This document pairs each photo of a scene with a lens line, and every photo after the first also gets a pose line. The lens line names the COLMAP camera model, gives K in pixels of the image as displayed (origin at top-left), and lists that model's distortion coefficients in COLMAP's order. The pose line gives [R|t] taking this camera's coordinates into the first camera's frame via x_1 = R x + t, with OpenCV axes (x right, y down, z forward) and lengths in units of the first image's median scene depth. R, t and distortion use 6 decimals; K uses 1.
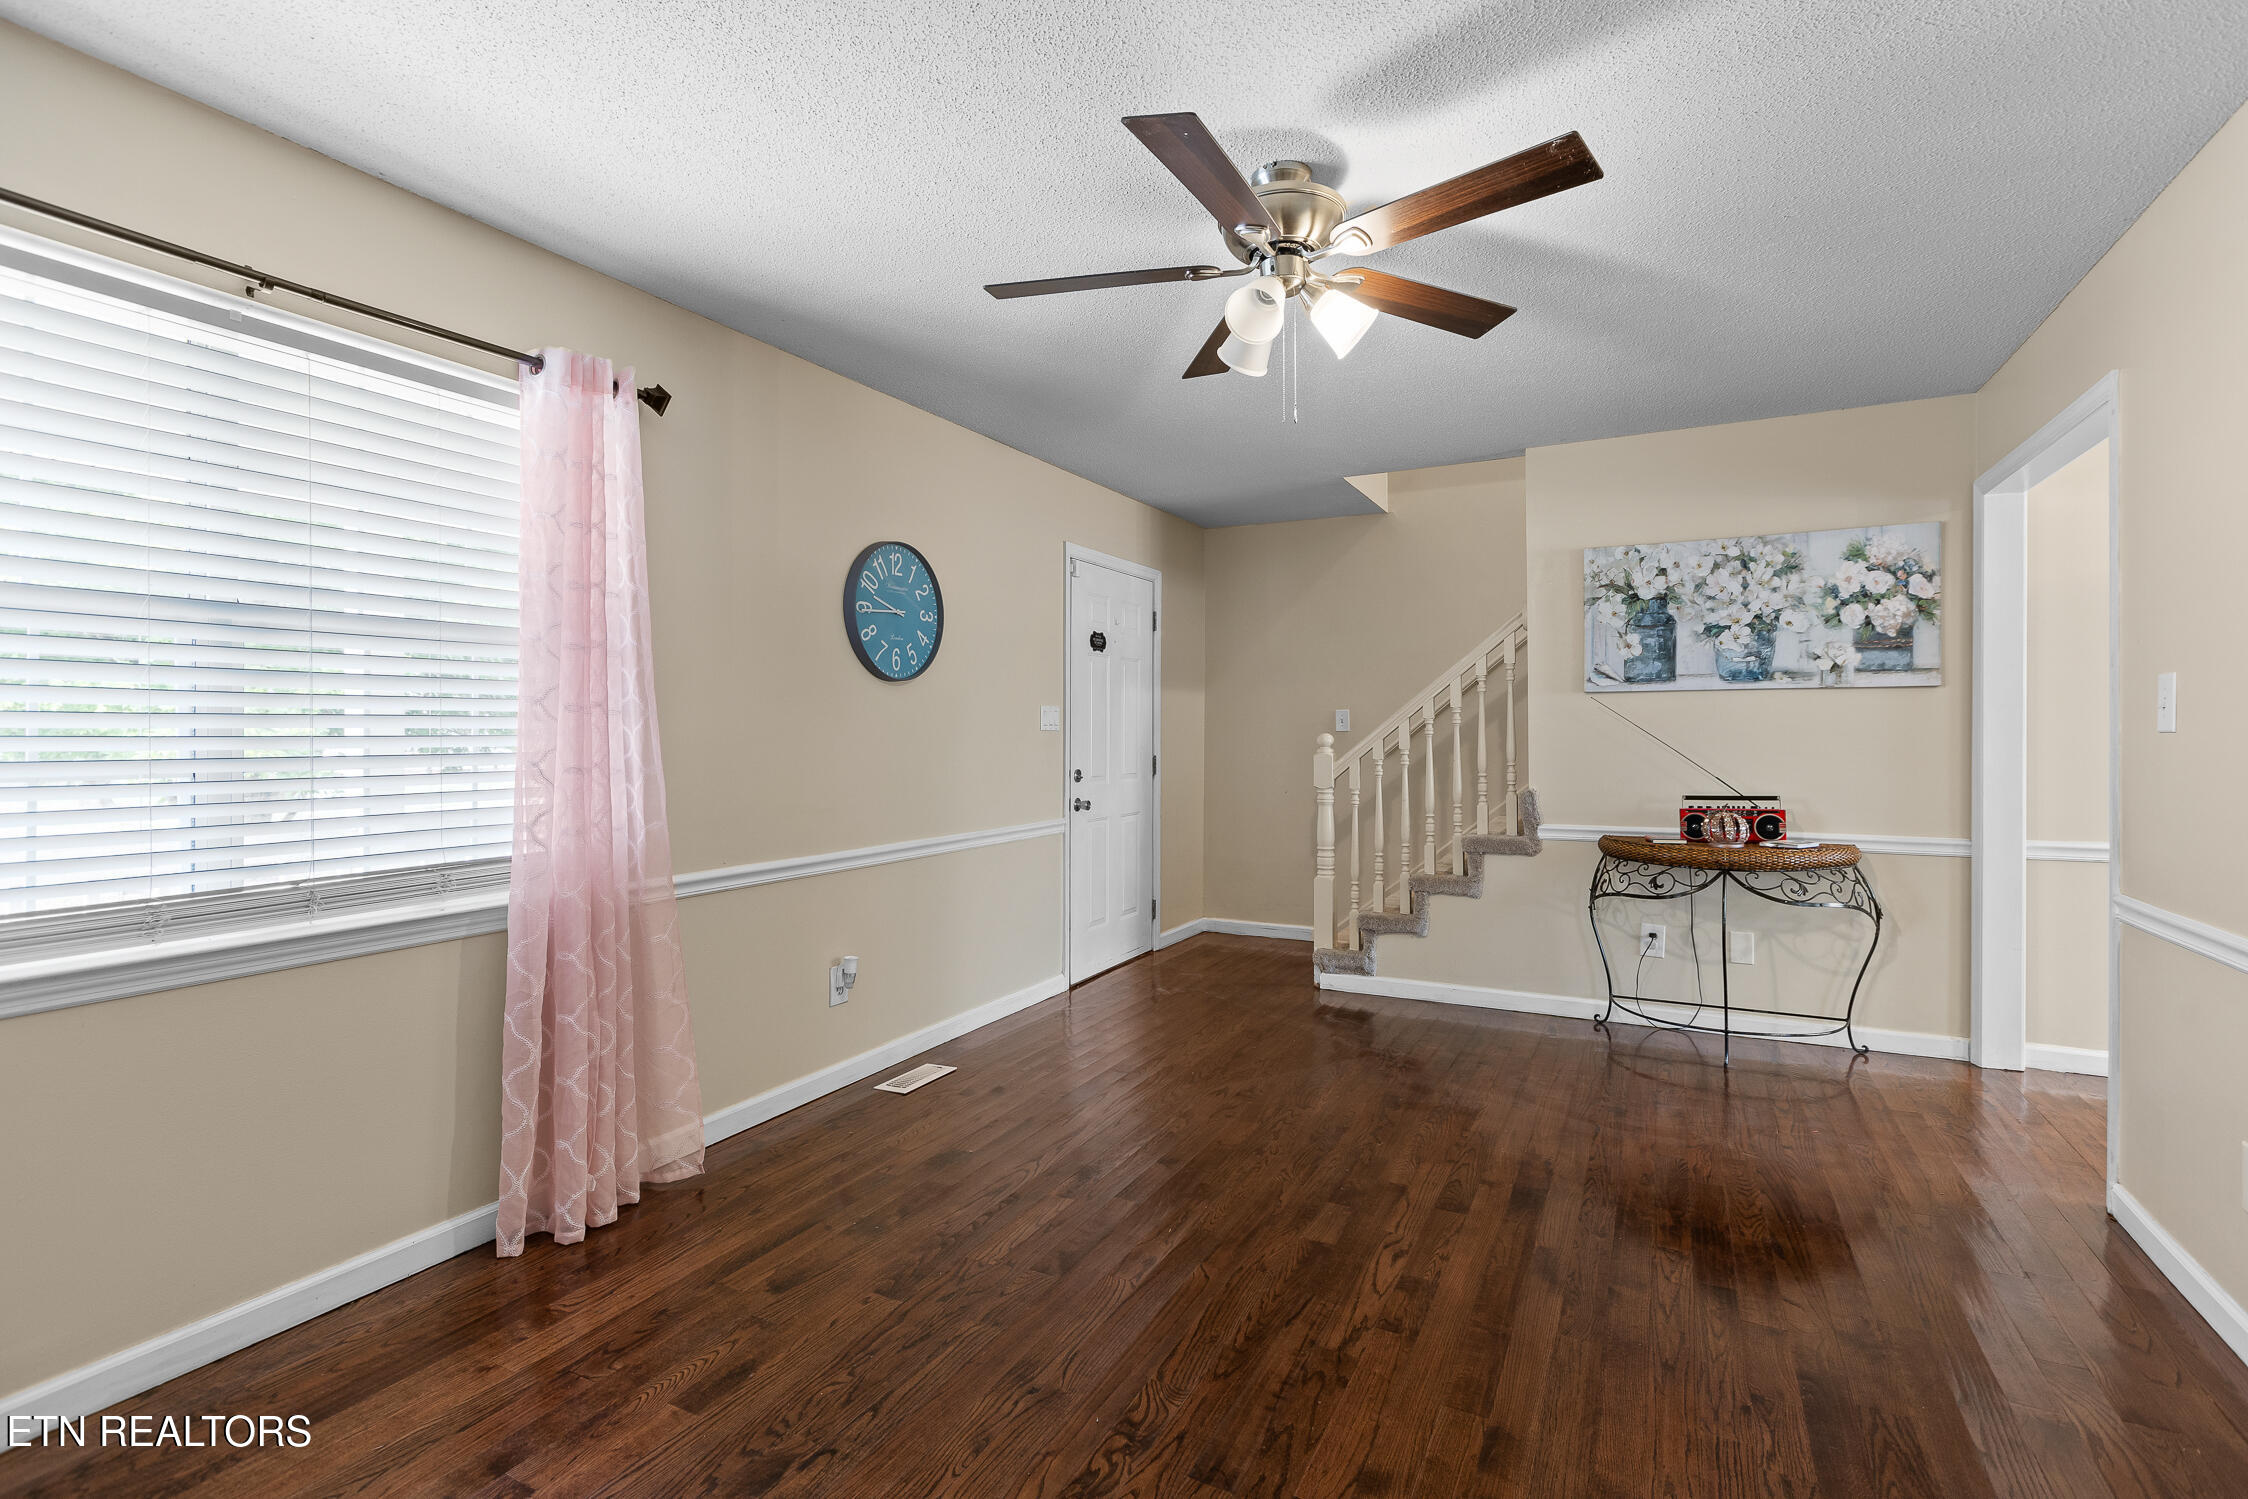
lens RADIAL K [[1056.9, 0, 1112.0], [0, 1056.9, 733.7], [0, 0, 1]] dist [-0.011146, 0.000125]
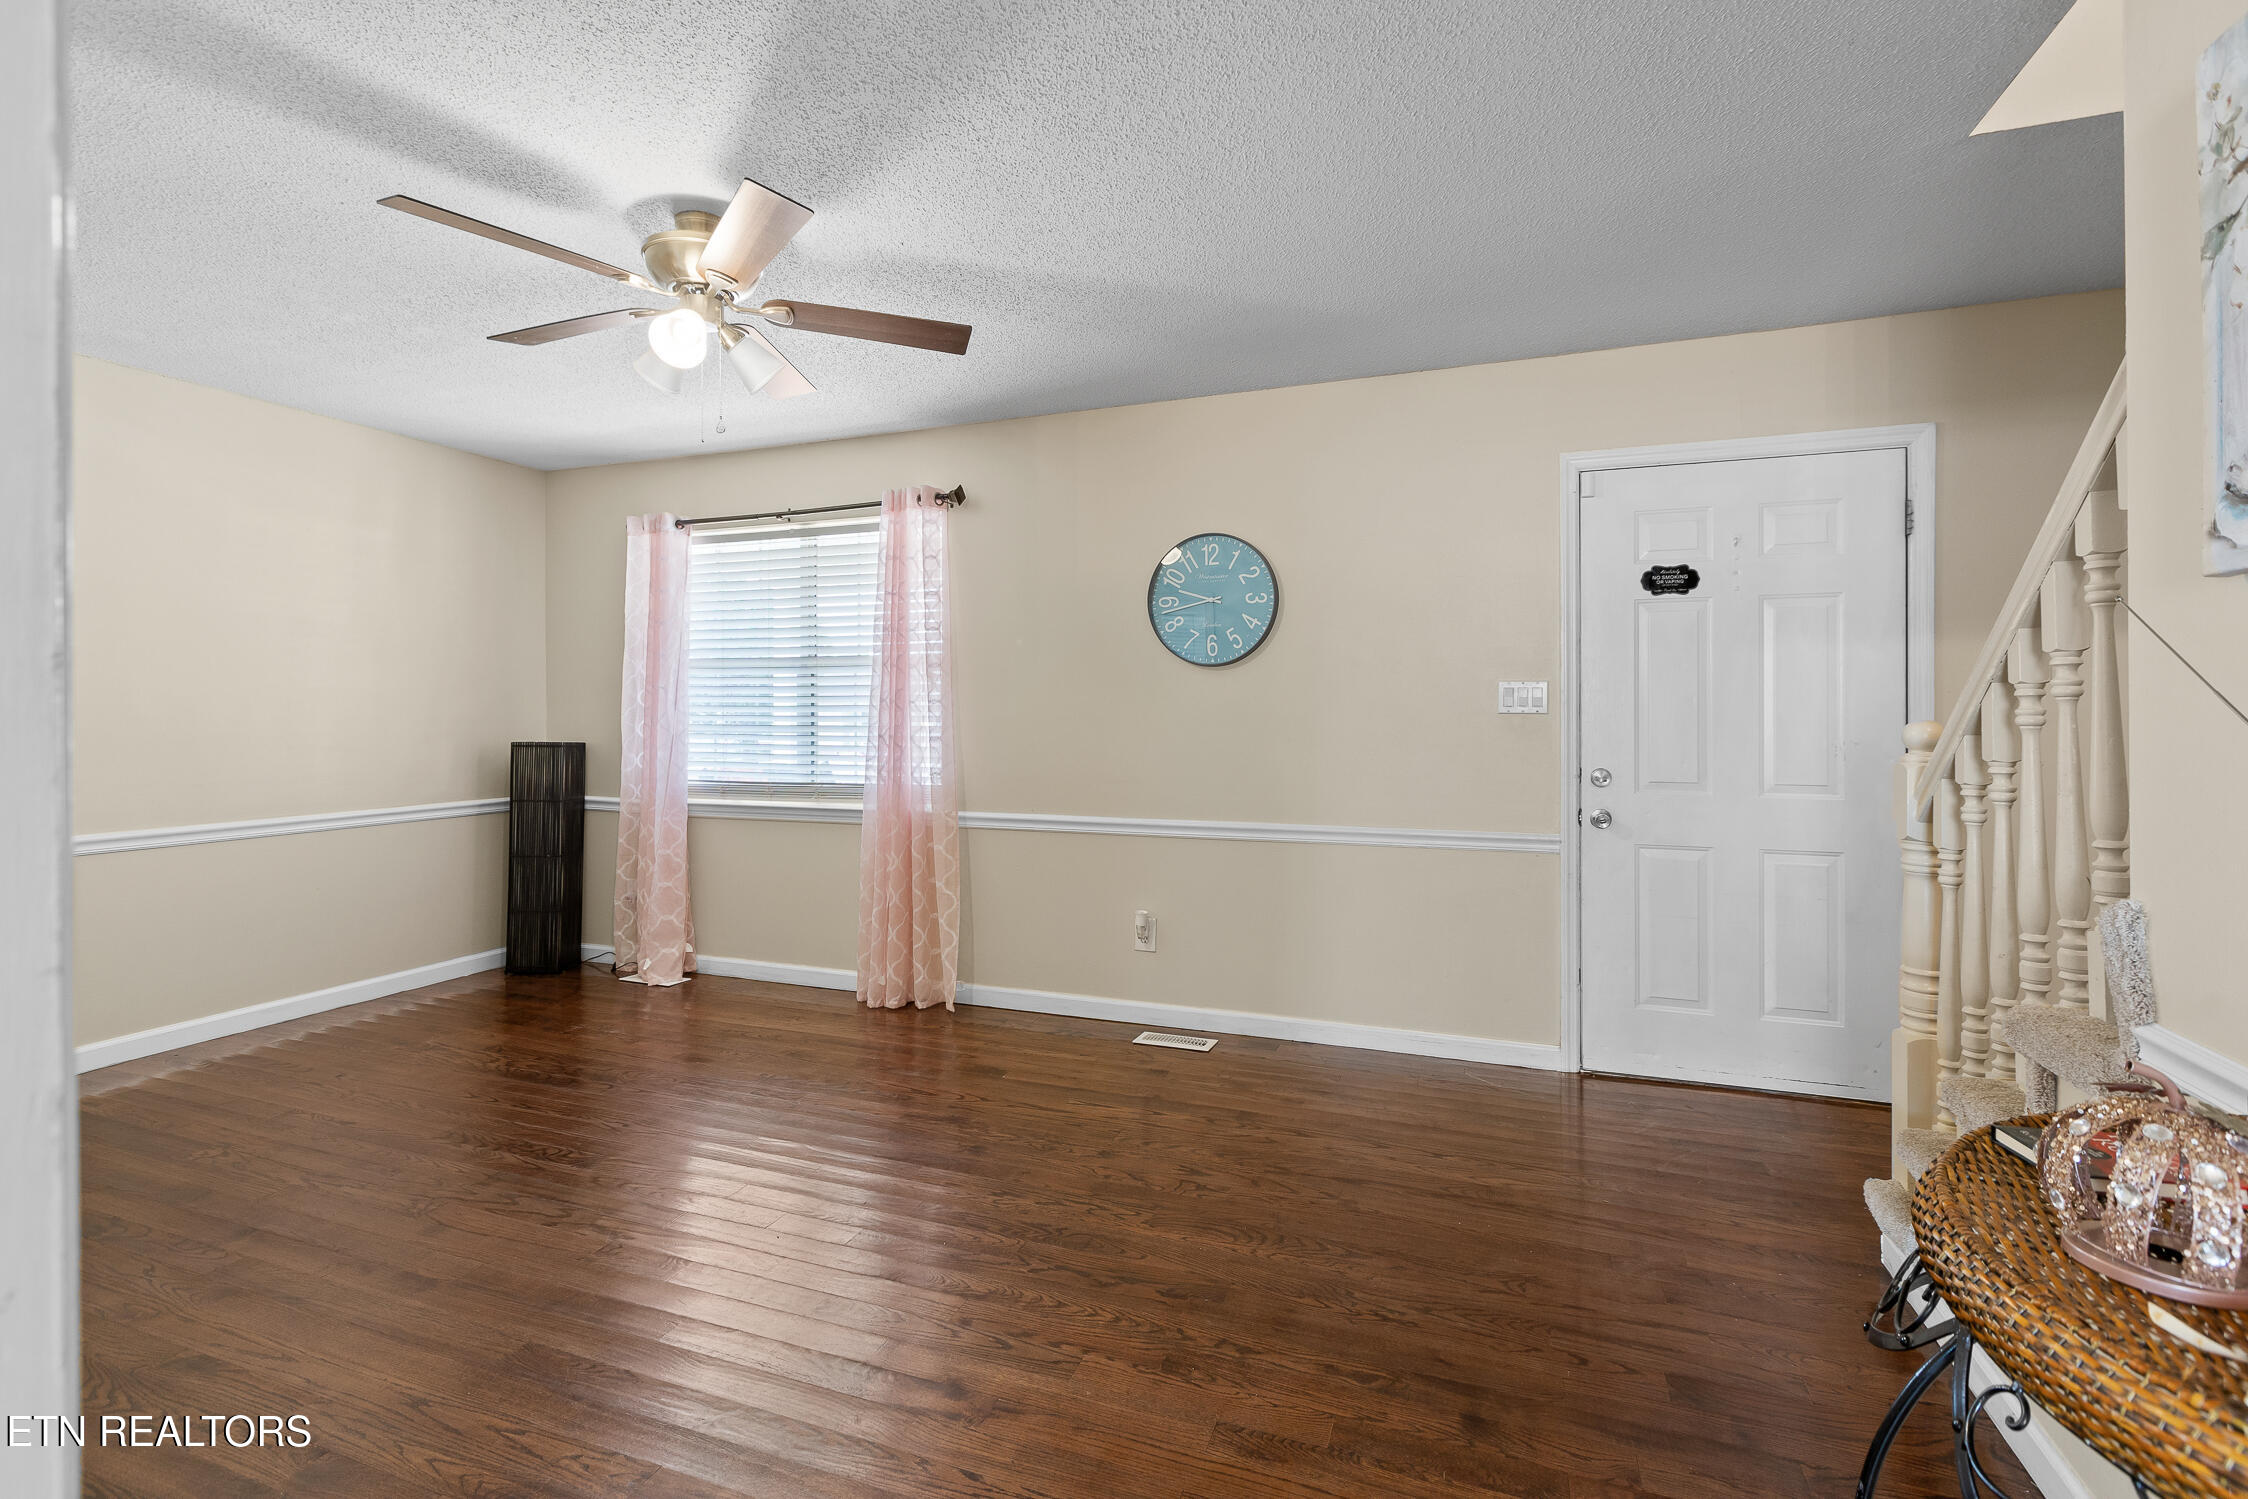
lens RADIAL K [[1003.4, 0, 1117.4], [0, 1003.4, 729.4], [0, 0, 1]] dist [-0.000658, 0.000338]
pose [[0.128952, 0.016061, -0.991521, 0.715299], [-0.002663, 0.999871, 0.015850, -0.002805], [0.991647, 0.000596, 0.128978, 0.725006]]
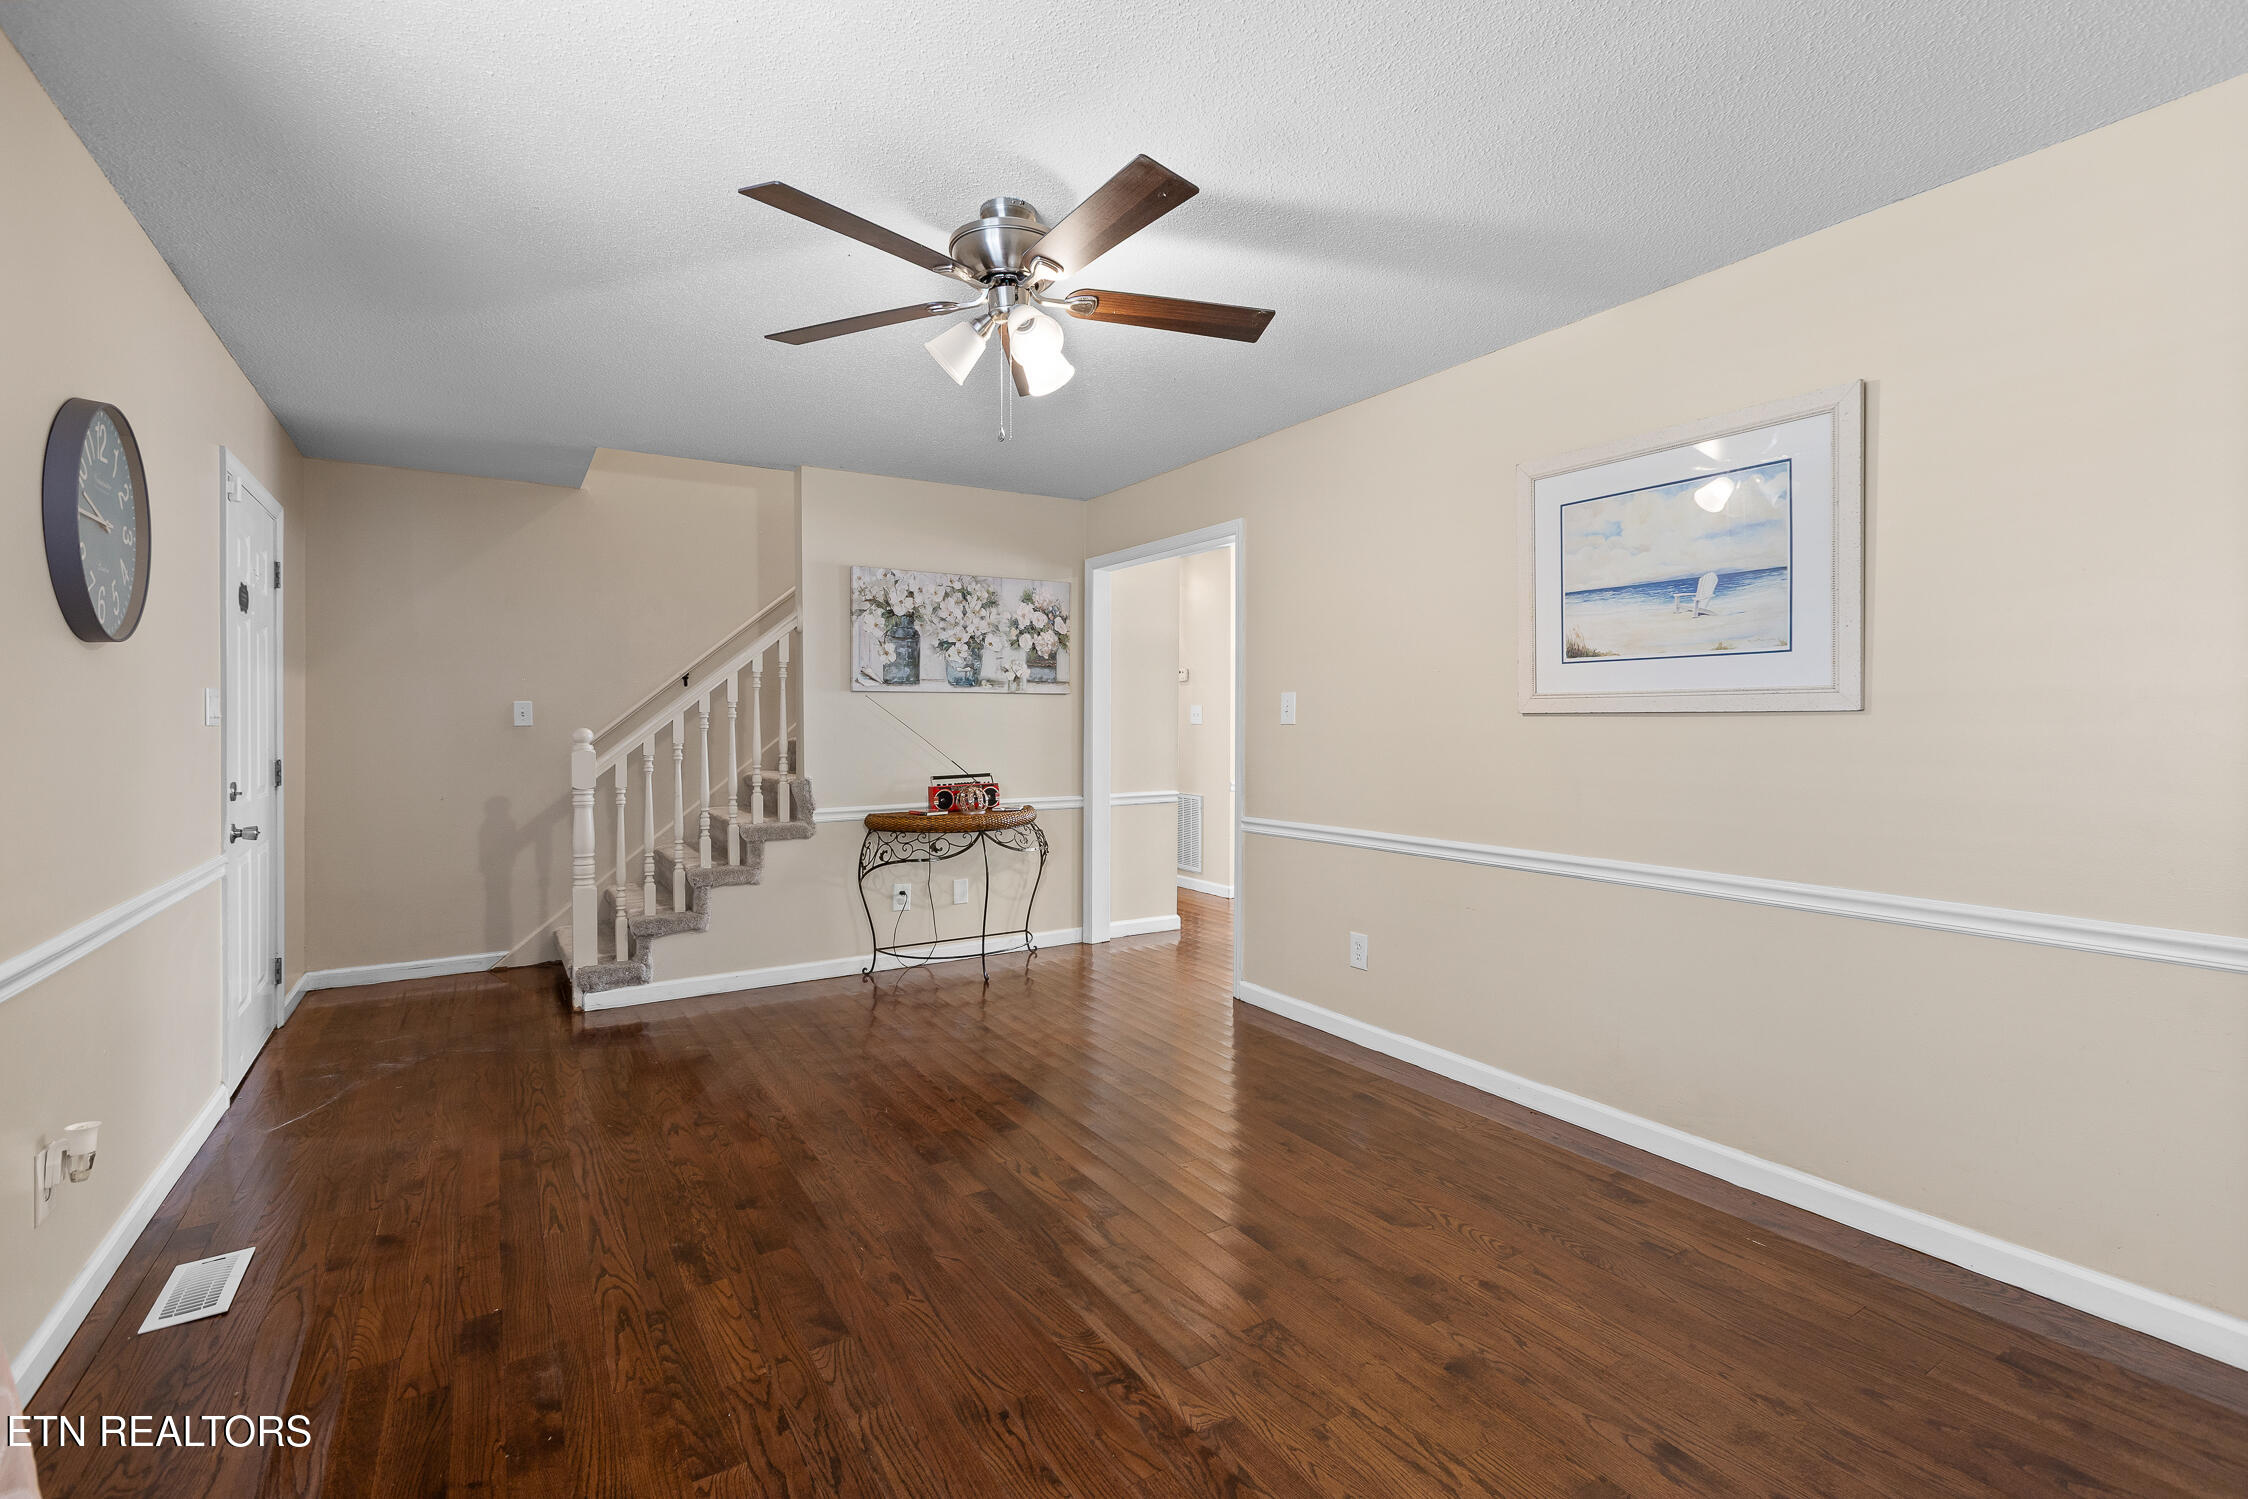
lens RADIAL K [[1003.4, 0, 1125.1], [0, 1003.4, 738.4], [0, 0, 1]] dist [-0.000658, 0.000338]
pose [[0.494745, -0.014129, 0.868923, -0.378822], [0.004068, 0.999895, 0.013943, -0.001876], [-0.869028, -0.003364, 0.494751, 0.213488]]
